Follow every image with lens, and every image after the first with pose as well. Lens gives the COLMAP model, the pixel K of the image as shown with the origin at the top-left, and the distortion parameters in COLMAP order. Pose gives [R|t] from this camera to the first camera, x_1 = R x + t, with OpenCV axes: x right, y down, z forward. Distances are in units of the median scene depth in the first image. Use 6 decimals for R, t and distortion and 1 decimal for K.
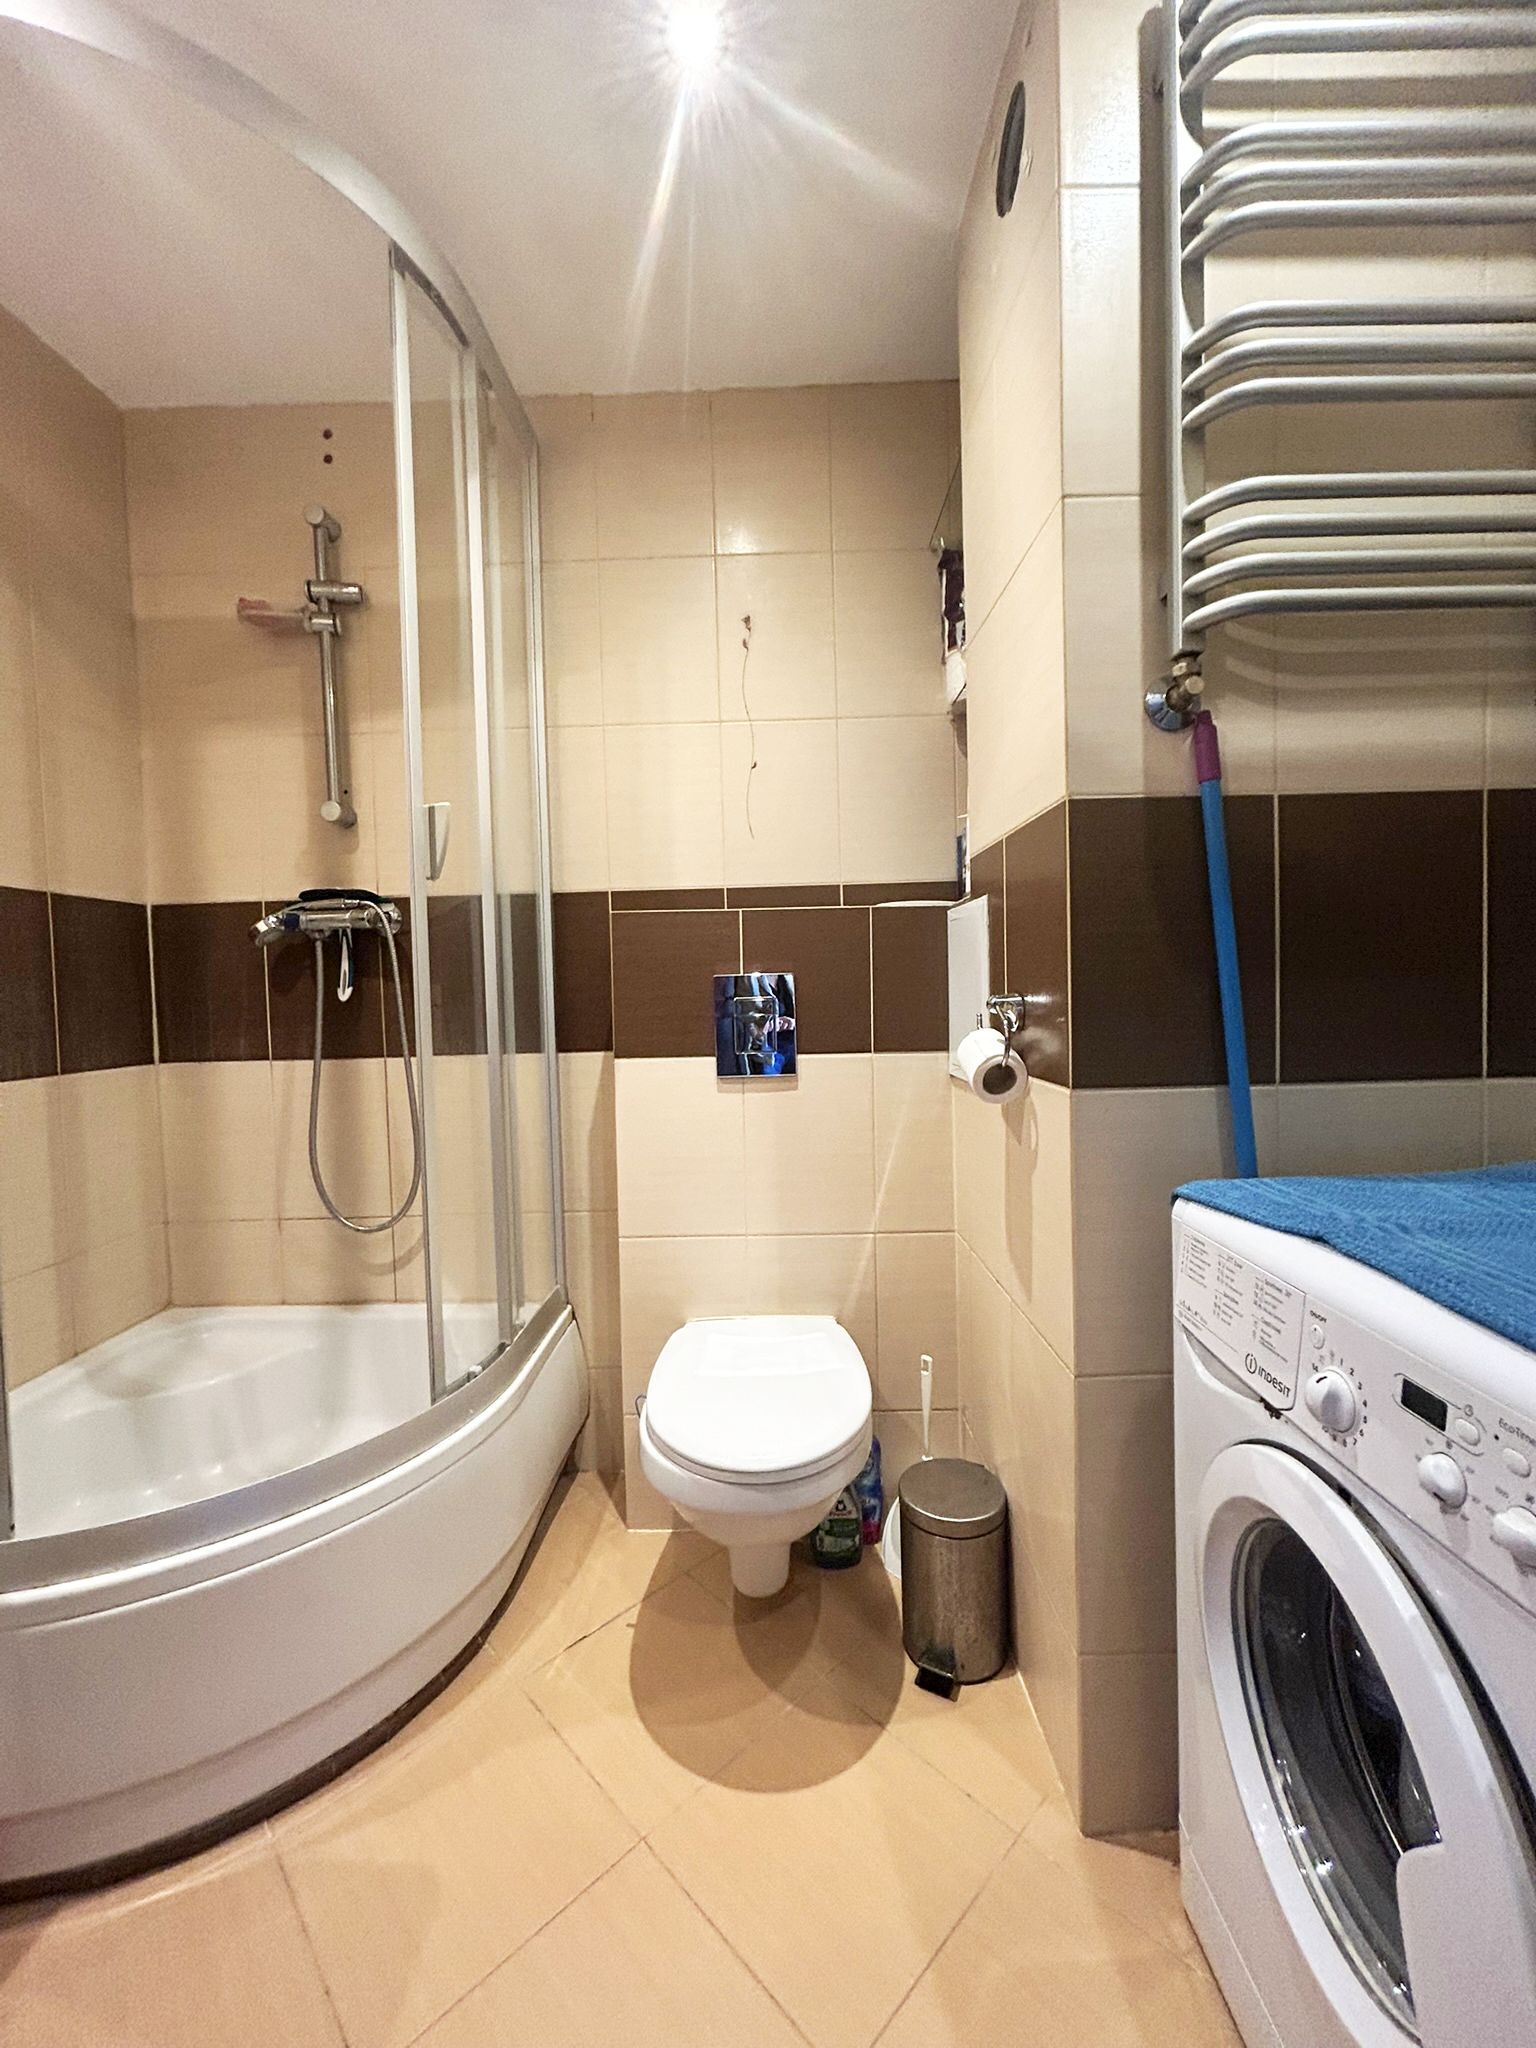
lens RADIAL K [[830.0, 0, 770.2], [0, 830.0, 1020.5], [0, 0, 1]] dist [-0.002318, 0.001446]
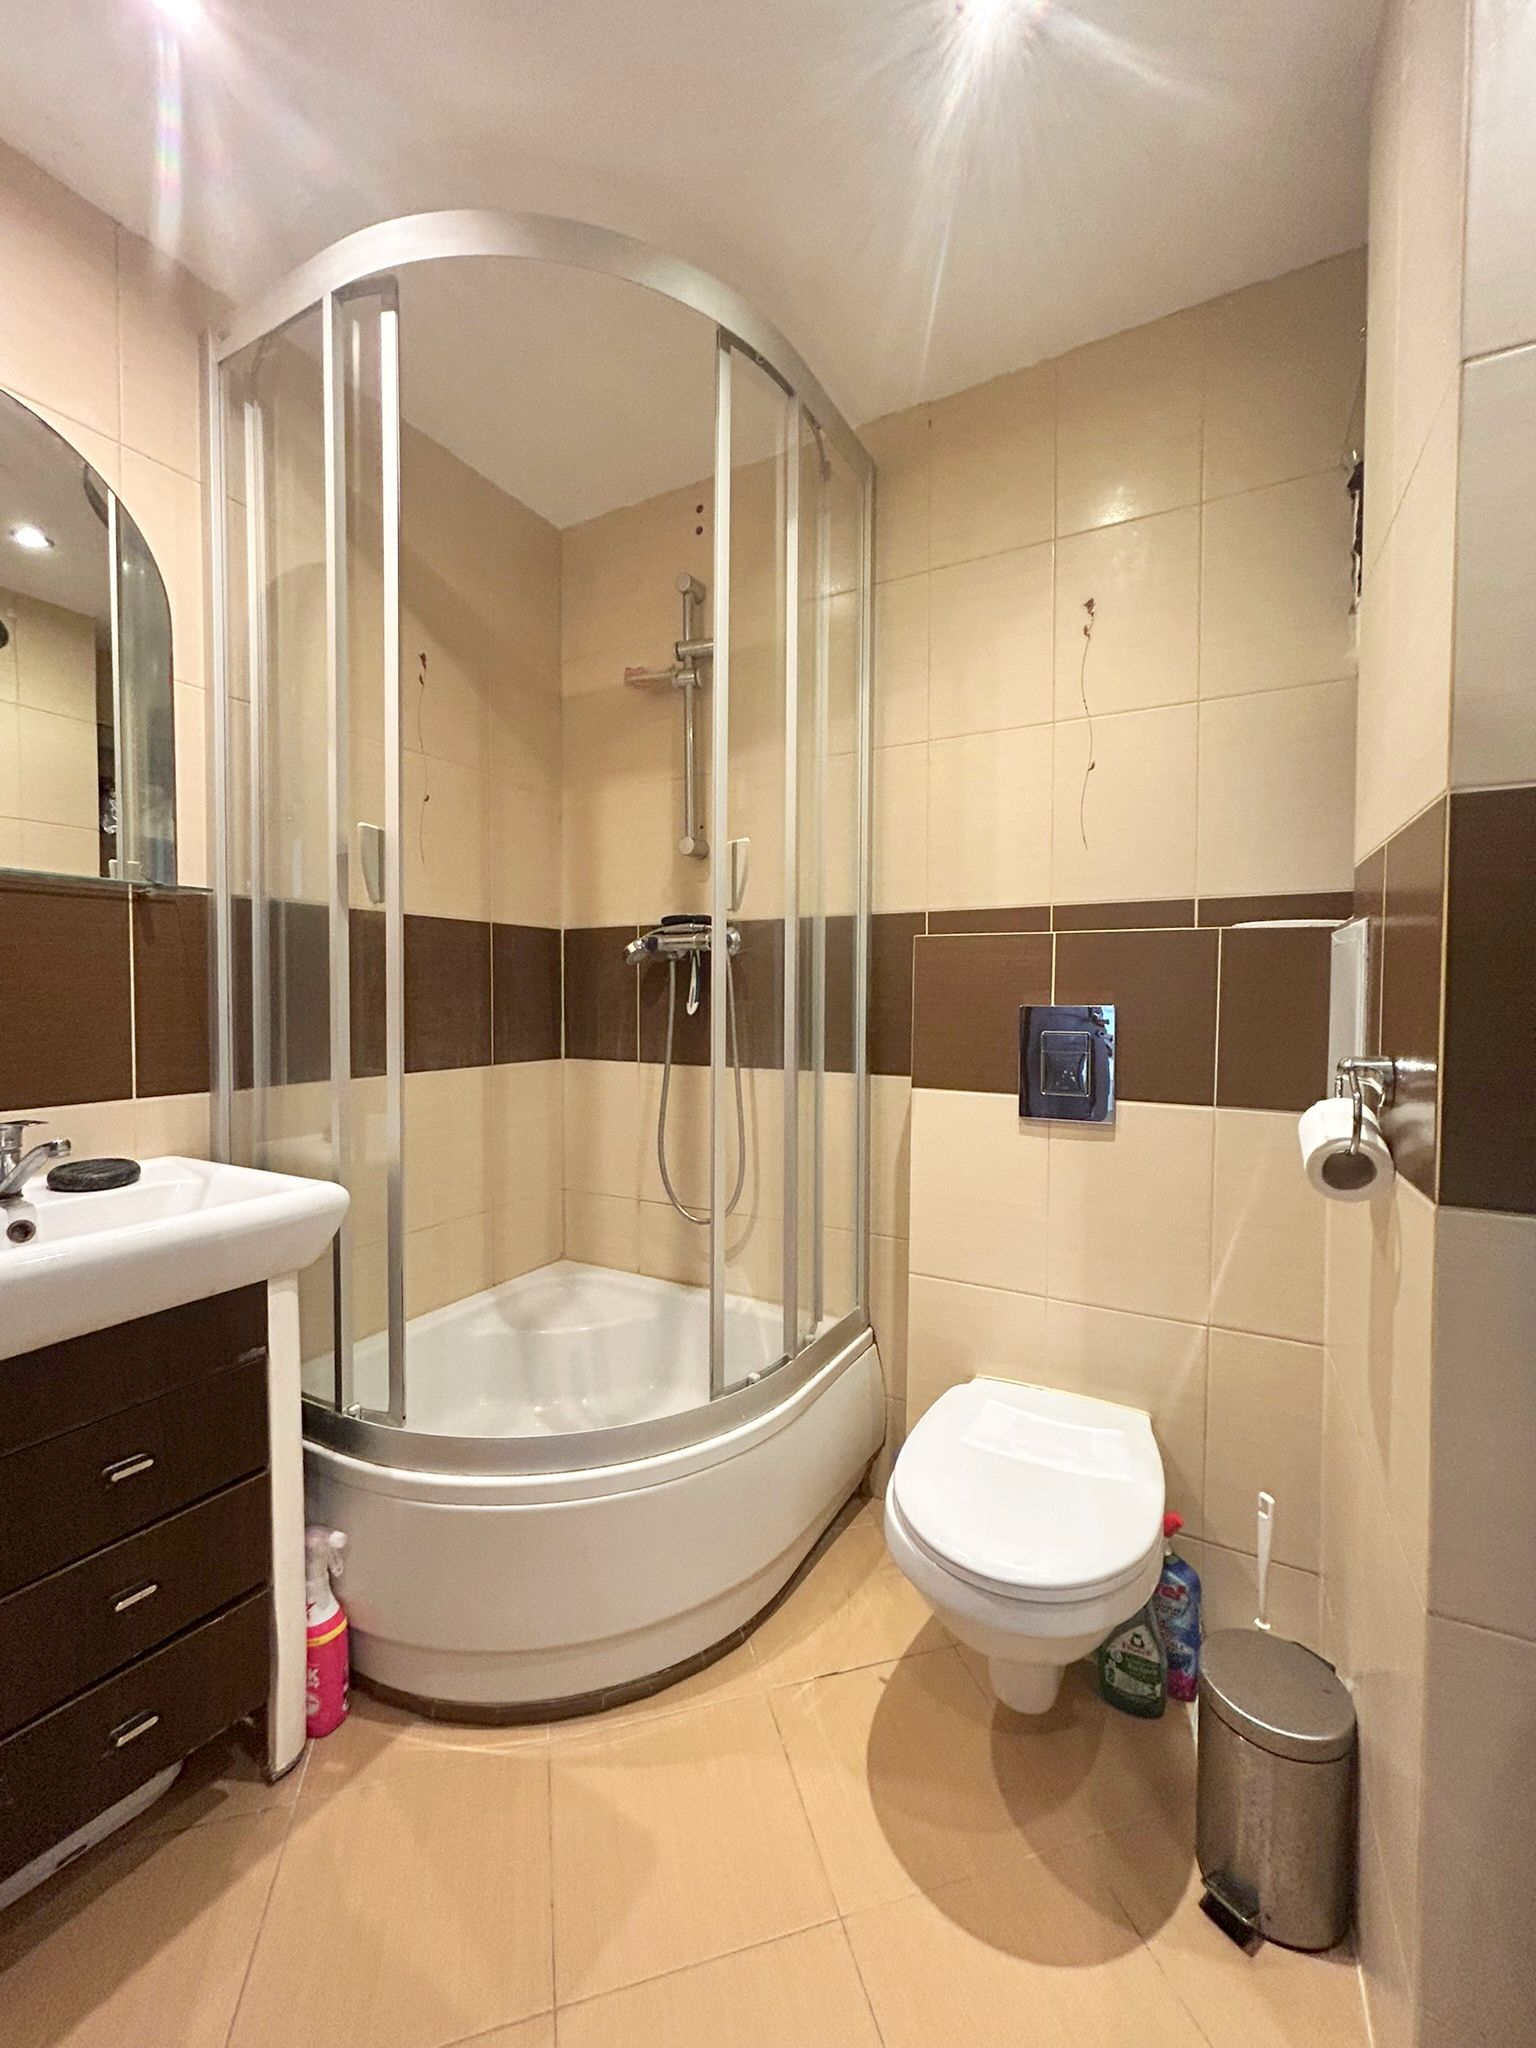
lens RADIAL K [[830.0, 0, 770.0], [0, 830.0, 1019.7], [0, 0, 1]] dist [-0.002318, 0.001446]
pose [[0.882380, 0.043699, -0.468504, 0.118353], [-0.044645, 0.998962, 0.009091, -0.035011], [0.468415, 0.012894, 0.883415, 0.070056]]
